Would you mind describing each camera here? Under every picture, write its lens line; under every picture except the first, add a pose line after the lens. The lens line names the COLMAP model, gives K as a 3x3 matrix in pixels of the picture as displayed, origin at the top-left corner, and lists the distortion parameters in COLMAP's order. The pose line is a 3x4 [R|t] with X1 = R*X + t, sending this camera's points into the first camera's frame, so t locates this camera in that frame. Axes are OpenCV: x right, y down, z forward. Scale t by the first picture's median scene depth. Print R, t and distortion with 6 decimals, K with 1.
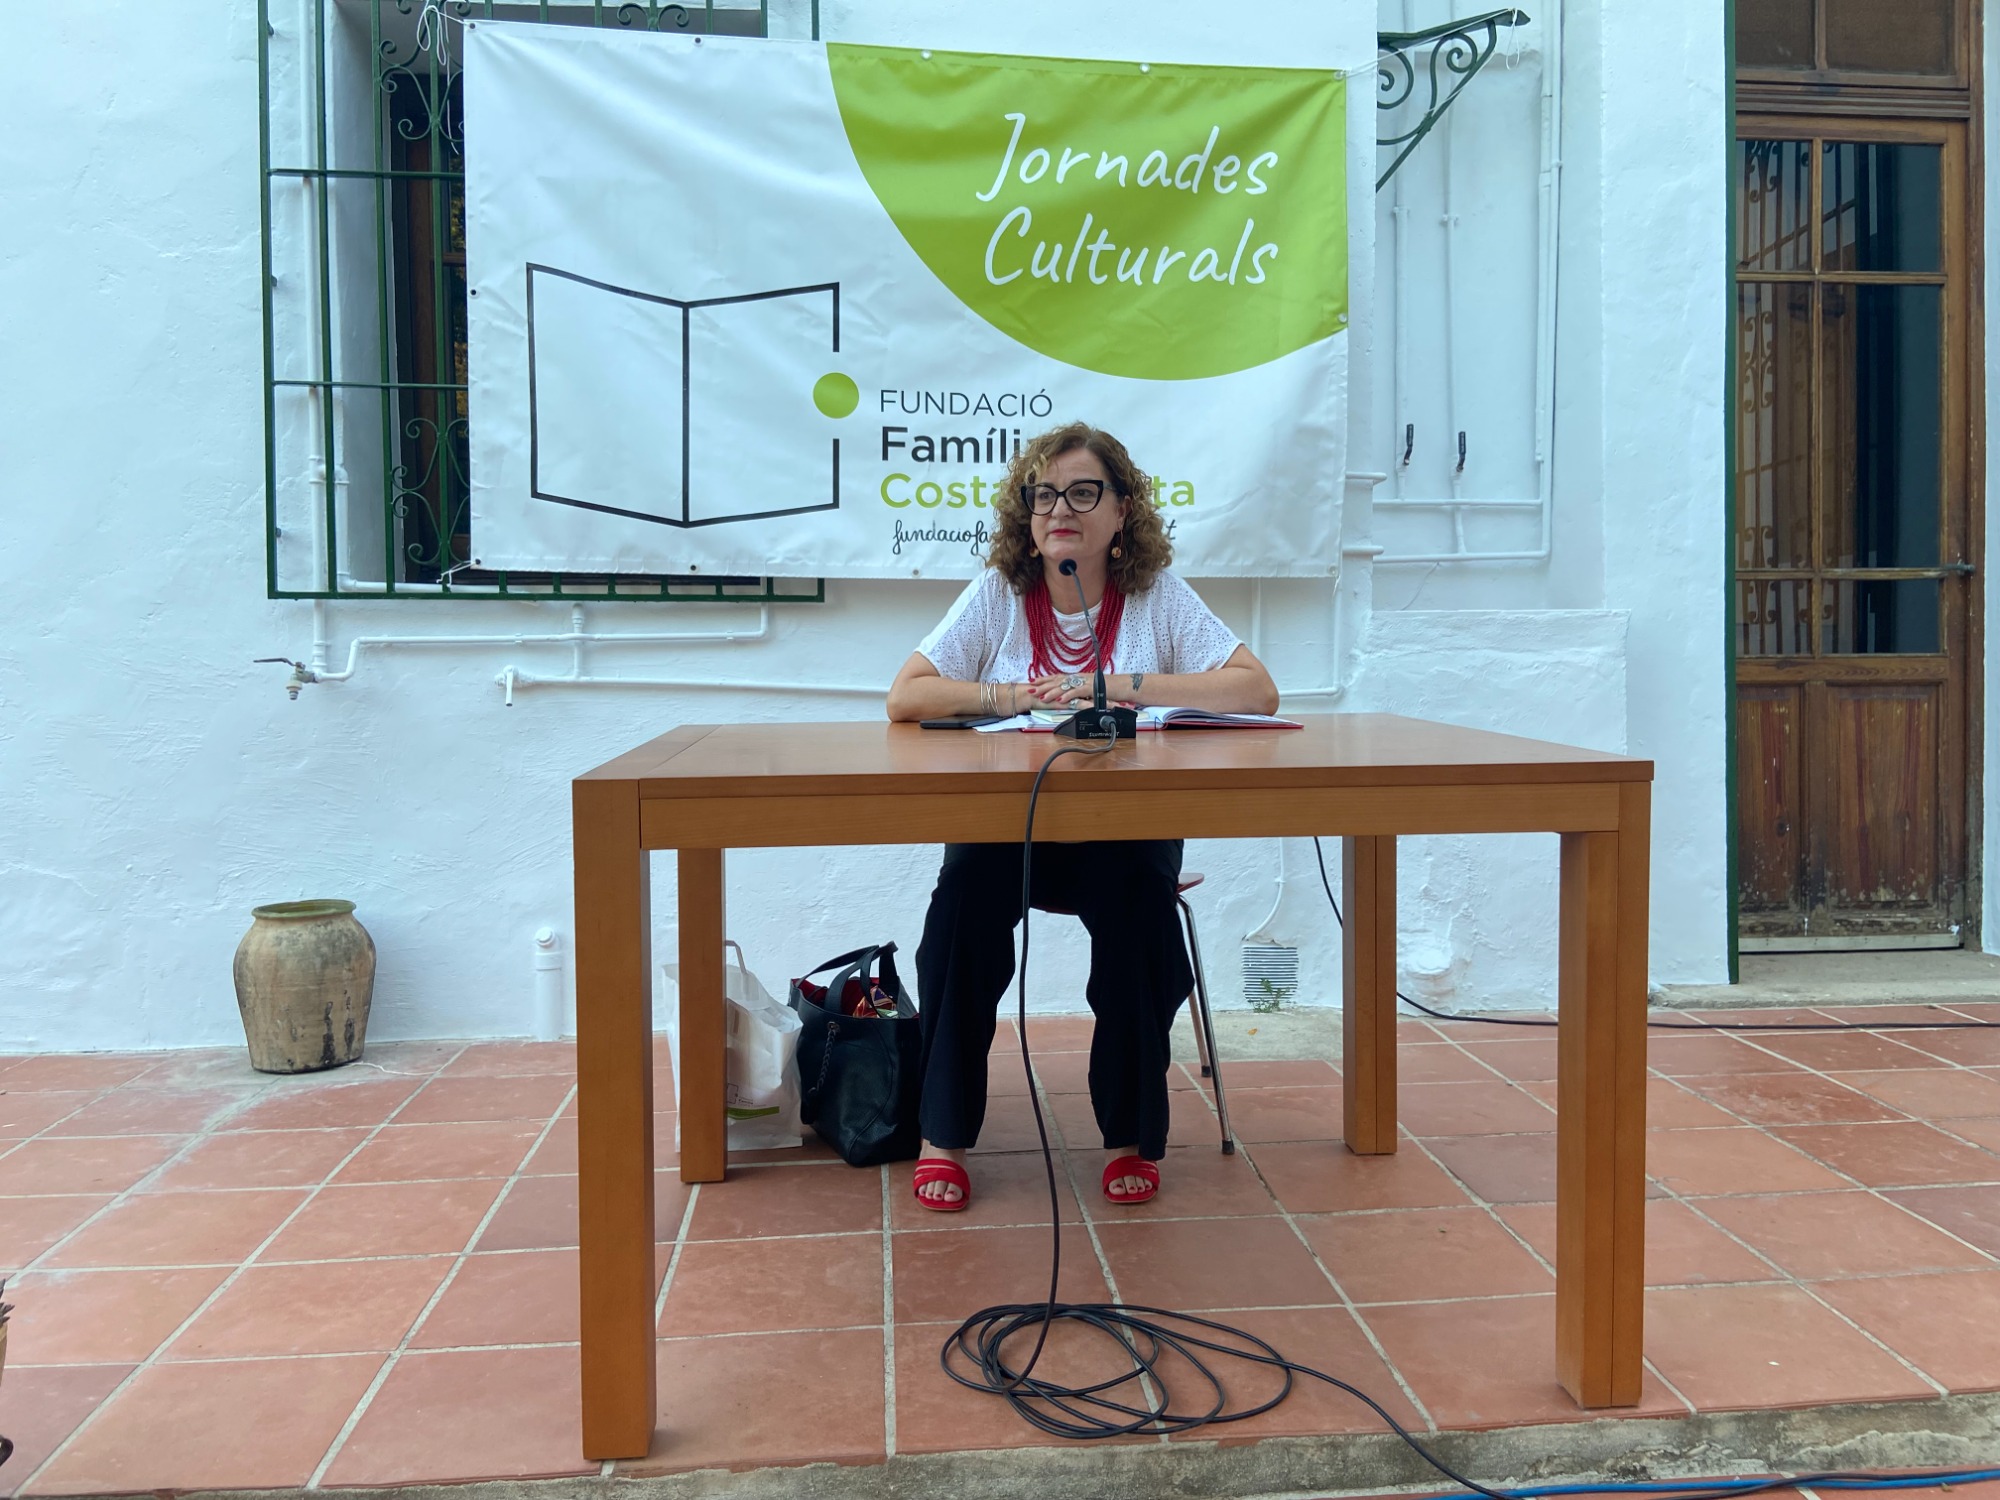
lens RADIAL K [[1530.6, 0, 1005.2], [0, 1530.6, 730.4], [0, 0, 1]] dist [0.128700, -0.173150]
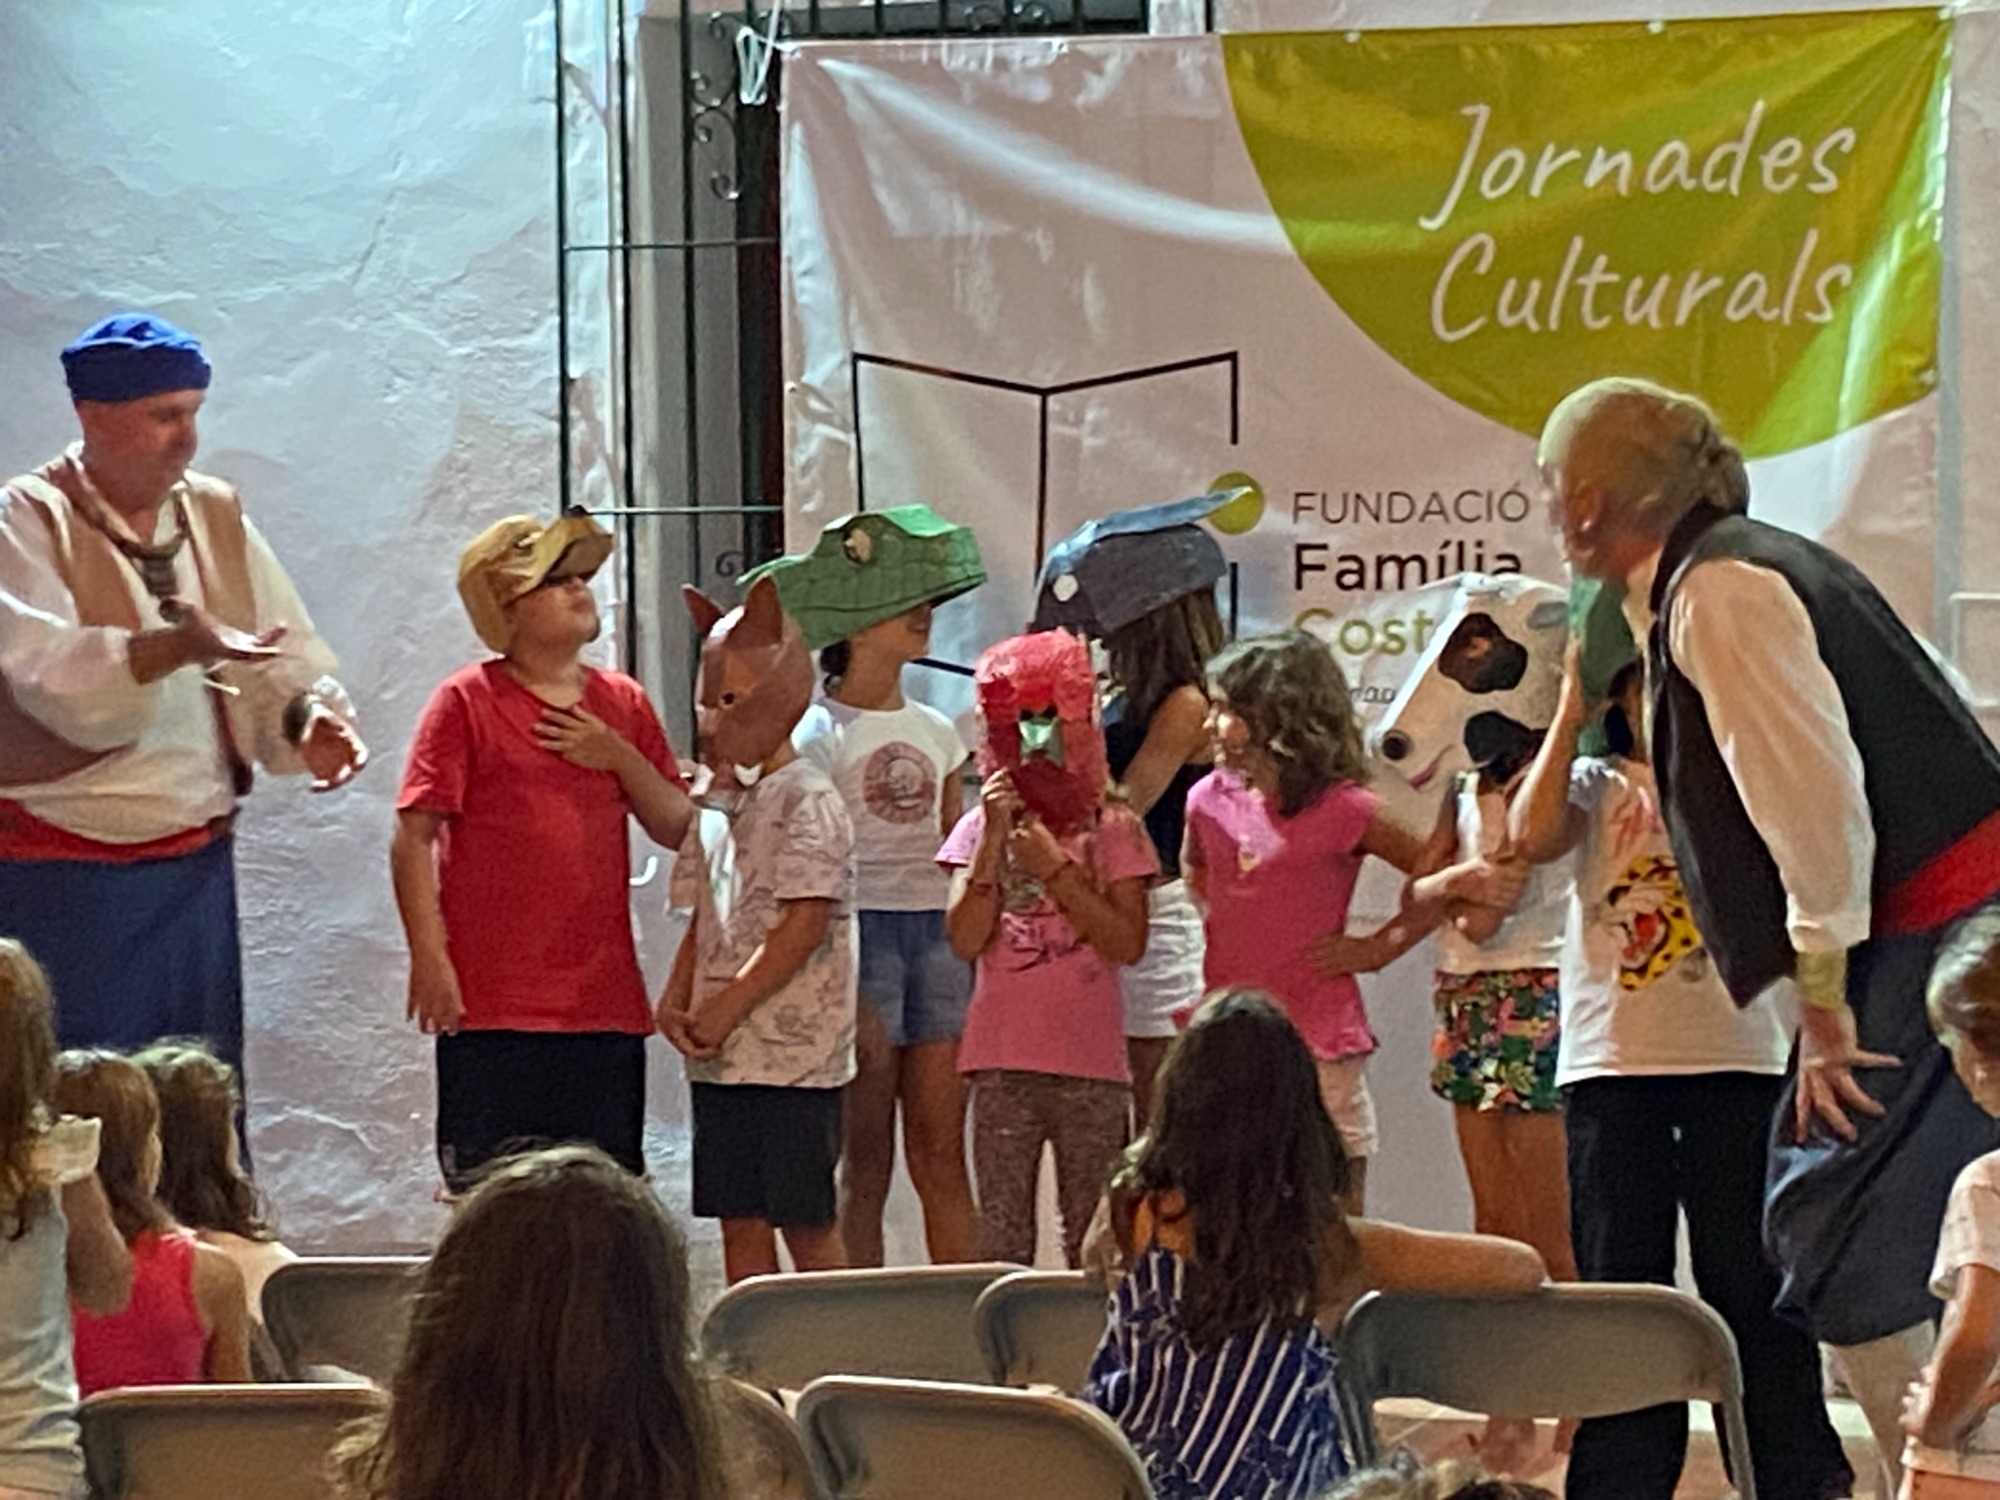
lens RADIAL K [[5869.4, 0, 996.7], [0, 5869.4, 794.1], [0, 0, 1]] dist [0.332296, -6.140349]
pose [[0.896532, 0.010025, -0.442865, 1.007783], [-0.005457, 0.999918, 0.011589, -0.110994], [0.442945, -0.007974, 0.896513, -1.518017]]
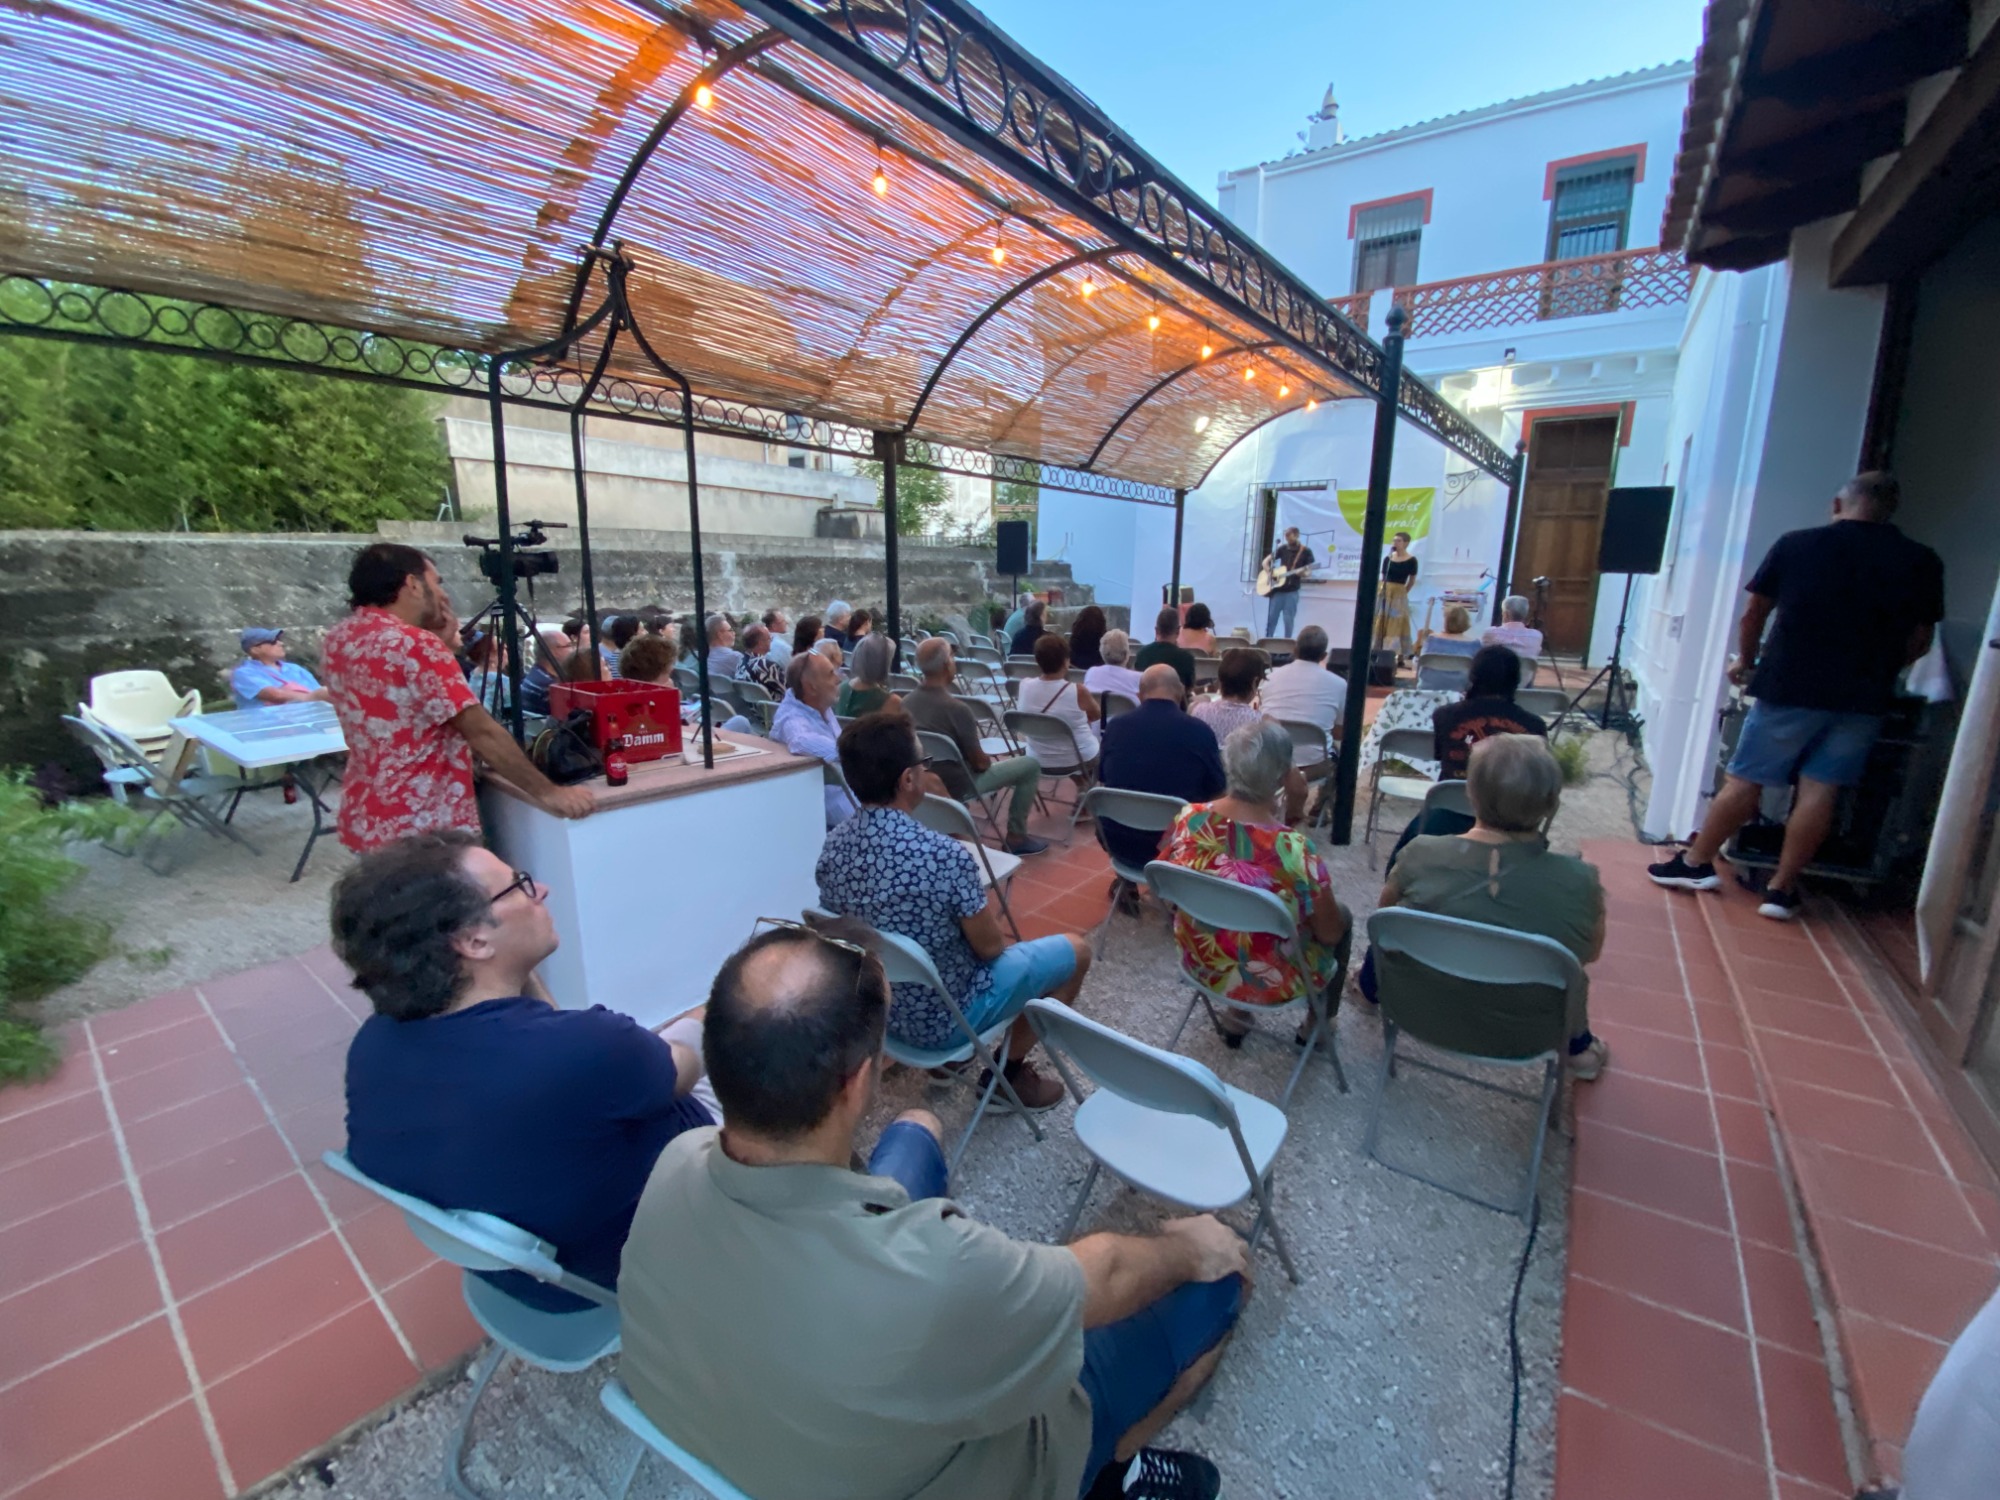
lens RADIAL K [[804.7, 0, 997.2], [0, 804.7, 748.3], [0, 0, 1]] dist [0.017659, -0.020216]
pose [[0.759677, 0.152064, -0.632271, 1.012497], [-0.034735, 0.980376, 0.194050, -0.018989], [0.649372, -0.125454, 0.750052, -2.325105]]
